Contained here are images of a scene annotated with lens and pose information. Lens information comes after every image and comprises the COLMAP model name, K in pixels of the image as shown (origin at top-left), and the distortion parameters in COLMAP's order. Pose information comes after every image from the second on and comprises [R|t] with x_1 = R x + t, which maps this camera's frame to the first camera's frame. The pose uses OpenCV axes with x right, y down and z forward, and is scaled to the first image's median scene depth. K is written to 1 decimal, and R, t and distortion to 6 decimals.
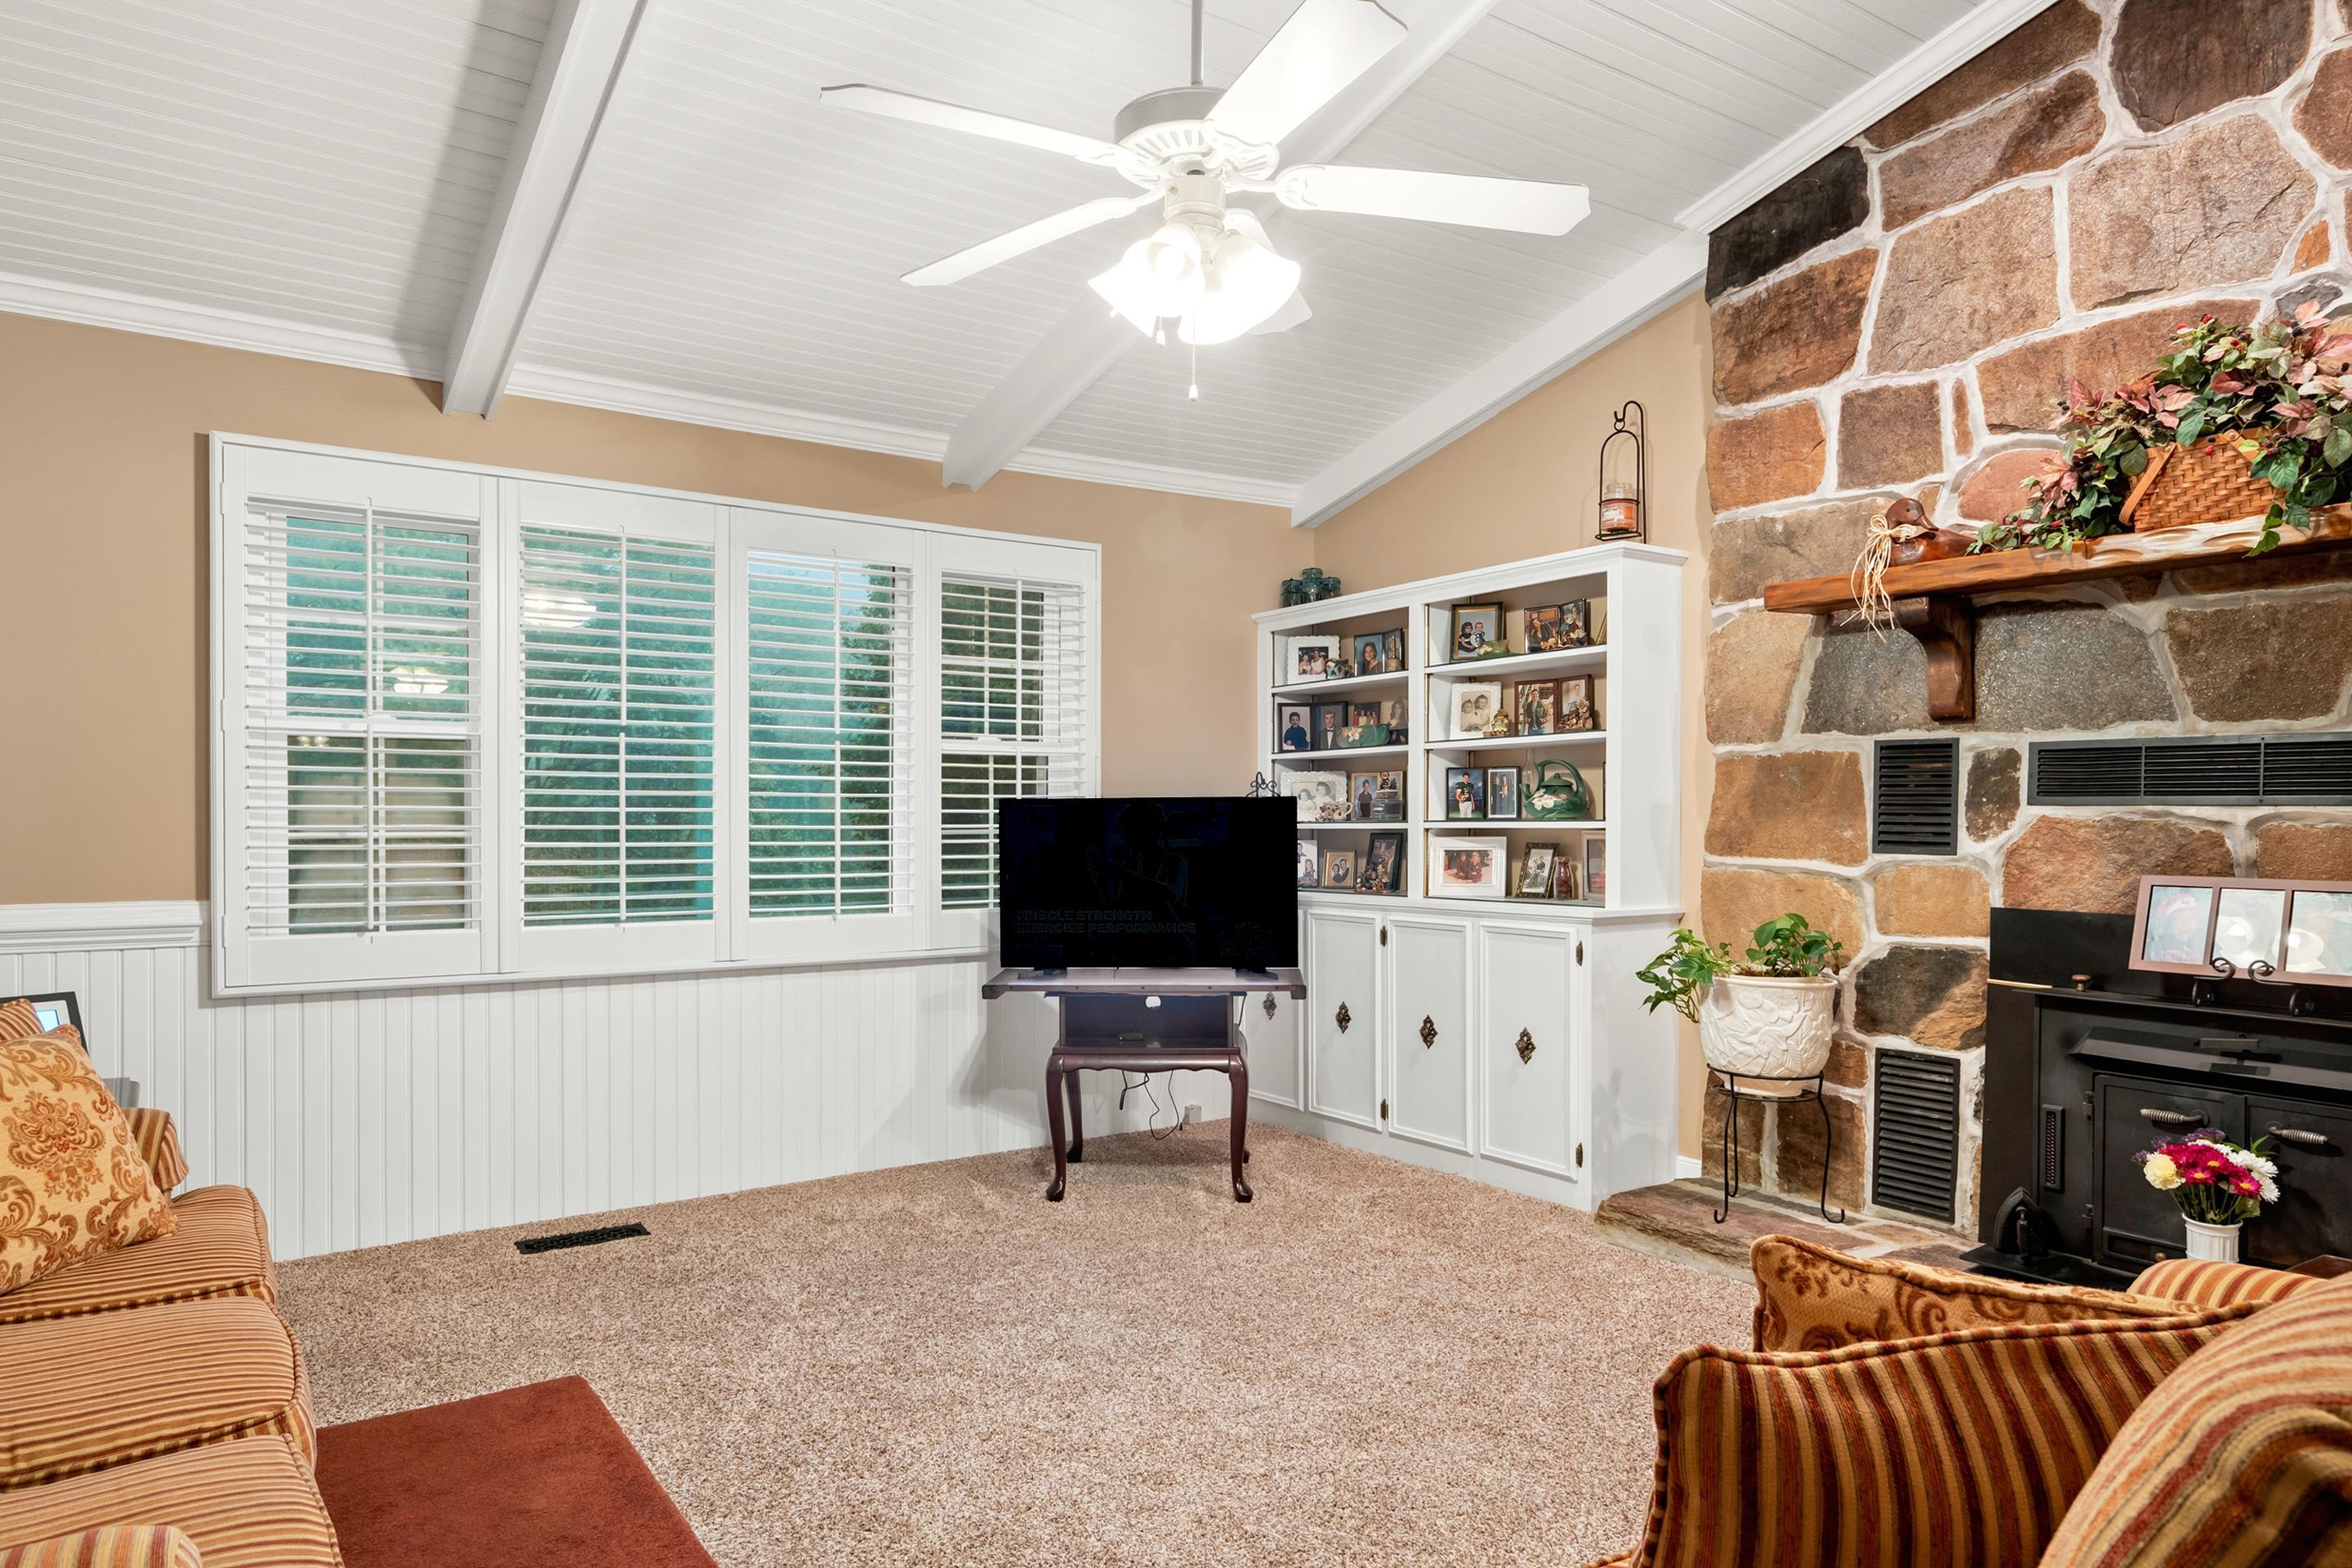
lens RADIAL K [[1438.4, 0, 1160.5], [0, 1438.4, 799.3], [0, 0, 1]] dist [0.017000, -0.022774]
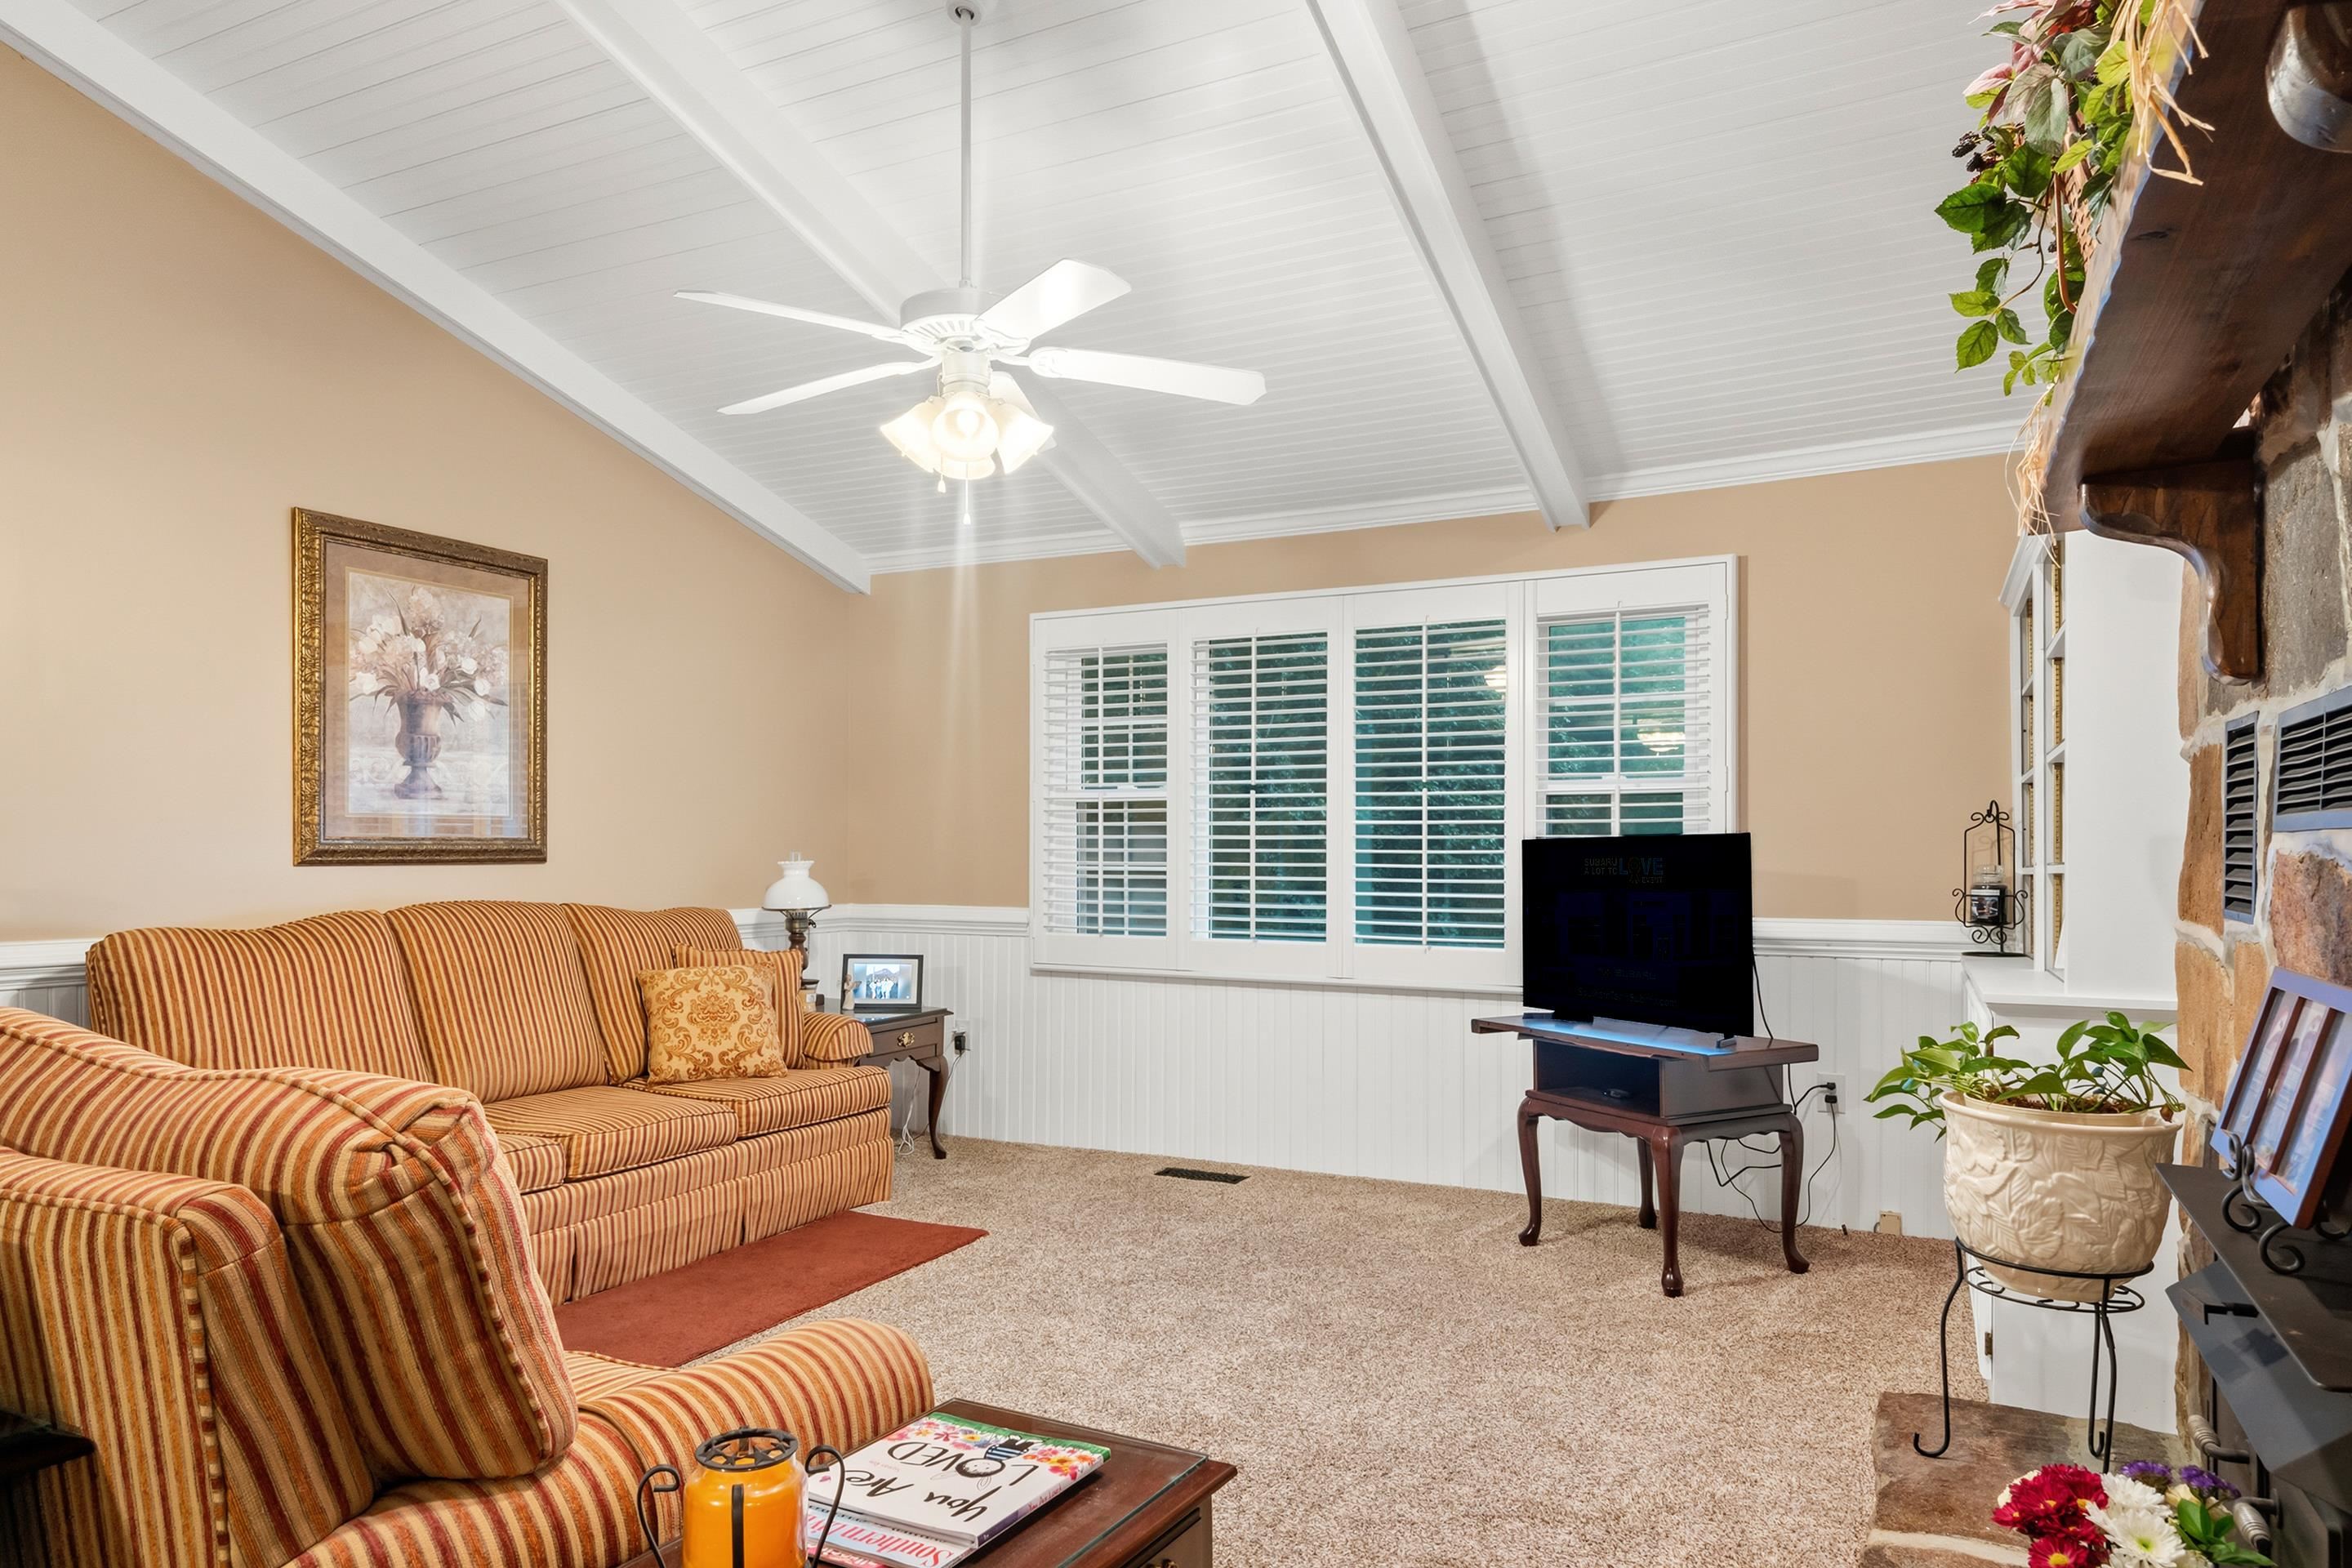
lens RADIAL K [[1469.4, 0, 1175.0], [0, 1469.4, 815.3], [0, 0, 1]] dist [-0.000184, -0.001018]
pose [[0.477532, -0.024523, -0.878272, 0.759040], [0.007376, 0.999687, -0.023903, 0.006628], [0.878583, 0.004937, 0.477564, 0.328570]]
